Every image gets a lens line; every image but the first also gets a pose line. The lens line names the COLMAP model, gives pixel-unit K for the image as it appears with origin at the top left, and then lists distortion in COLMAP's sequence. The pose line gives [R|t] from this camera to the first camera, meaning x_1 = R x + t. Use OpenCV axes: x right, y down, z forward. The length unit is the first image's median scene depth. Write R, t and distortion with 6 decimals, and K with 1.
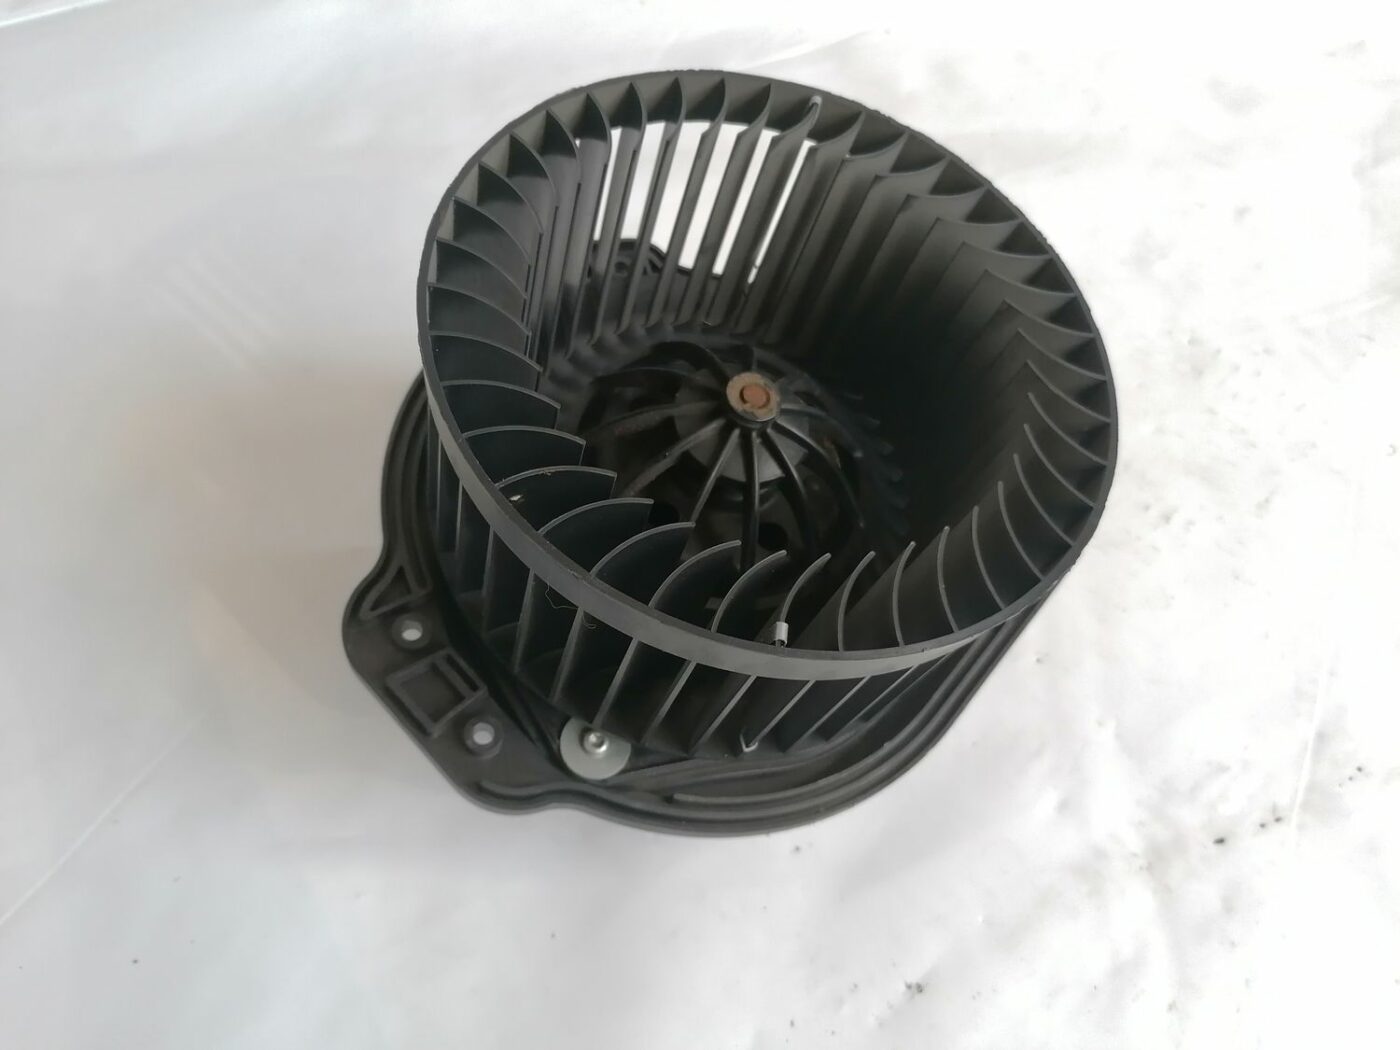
lens RADIAL K [[1096.2, 0, 698.9], [0, 1096.2, 521.7], [0, 0, 1]] dist [0.009697, -0.064944]
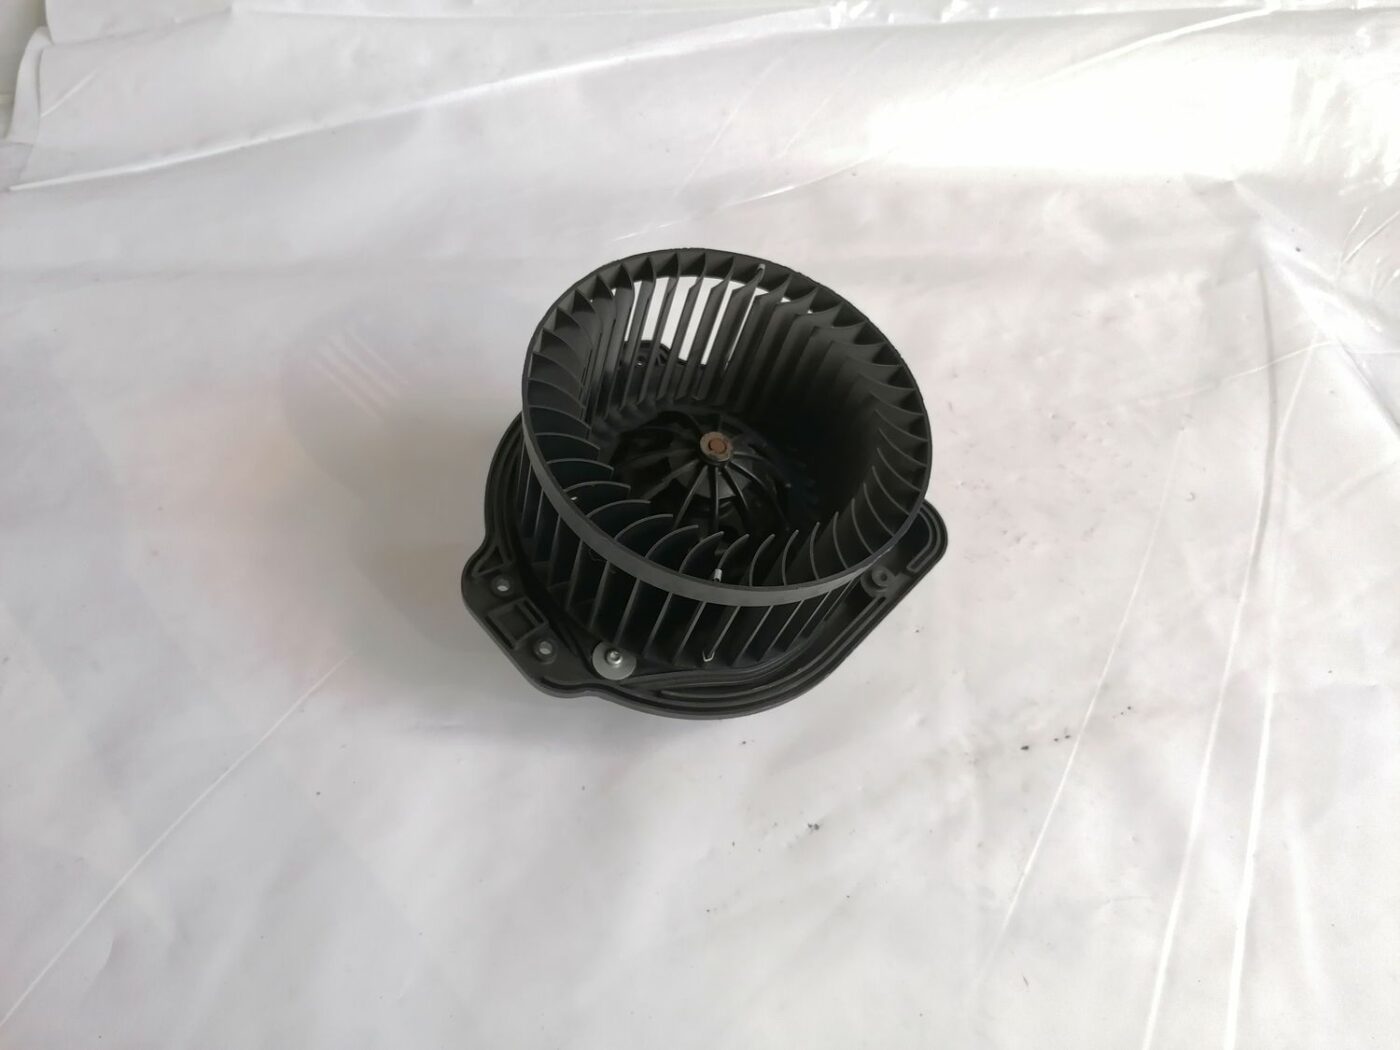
lens RADIAL K [[1096.2, 0, 696.9], [0, 1096.2, 518.5], [0, 0, 1]] dist [0.009697, -0.064944]
pose [[0.999310, 0.025632, -0.026876, 0.063772], [-0.027017, 0.998256, -0.052496, 0.076700], [0.025483, 0.053186, 0.998259, -0.604197]]
